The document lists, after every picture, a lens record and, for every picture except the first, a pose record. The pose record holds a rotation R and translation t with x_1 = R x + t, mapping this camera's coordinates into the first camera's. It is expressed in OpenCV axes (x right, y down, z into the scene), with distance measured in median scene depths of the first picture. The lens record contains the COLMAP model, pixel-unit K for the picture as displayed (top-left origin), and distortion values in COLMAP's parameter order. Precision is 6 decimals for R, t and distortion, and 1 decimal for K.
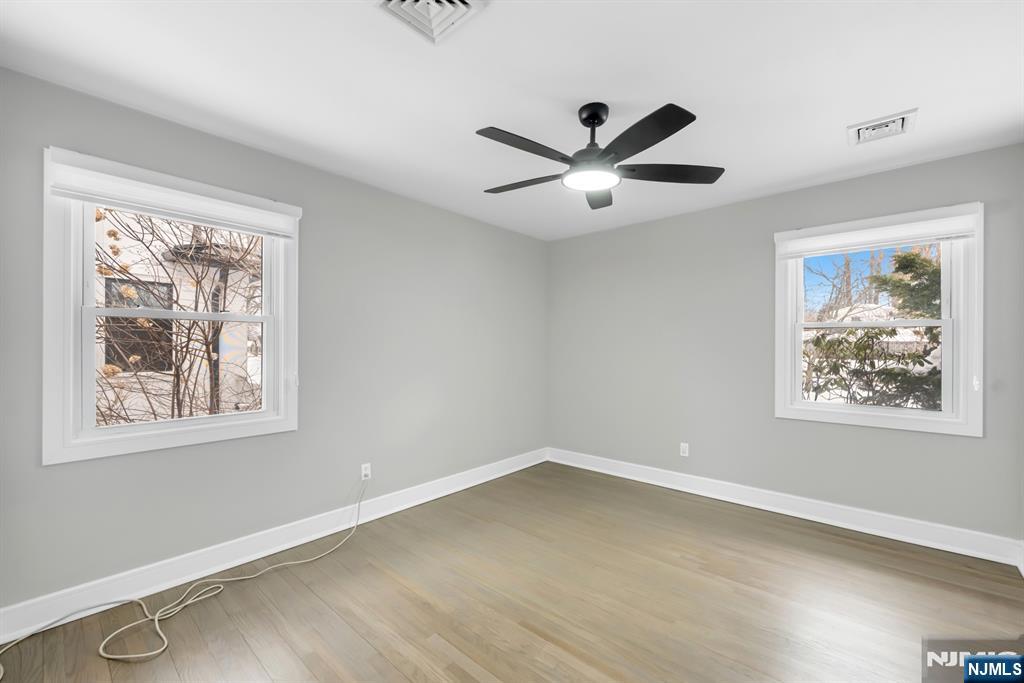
lens RADIAL K [[414.3, 0, 515.4], [0, 414.3, 342.1], [0, 0, 1]] dist [-0.000620, -0.000067]
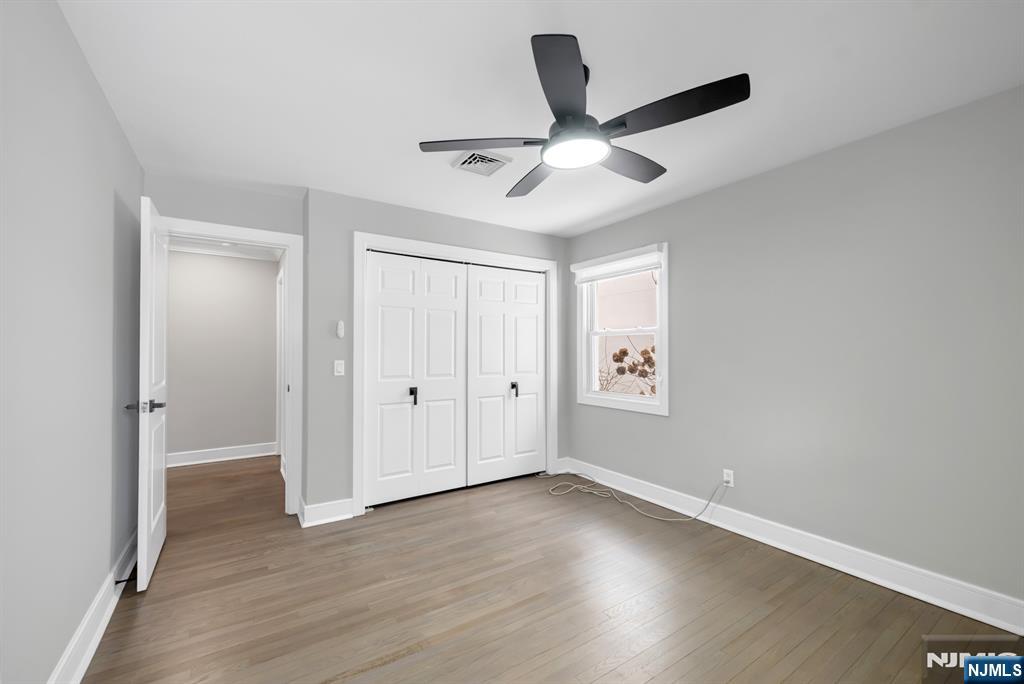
lens RADIAL K [[414.3, 0, 515.4], [0, 414.3, 342.6], [0, 0, 1]] dist [-0.000620, -0.000067]
pose [[-0.245755, -0.023324, -0.969051, 0.946407], [0.009761, 0.999600, -0.026535, 0.020247], [0.969283, -0.015980, -0.245429, 1.004270]]
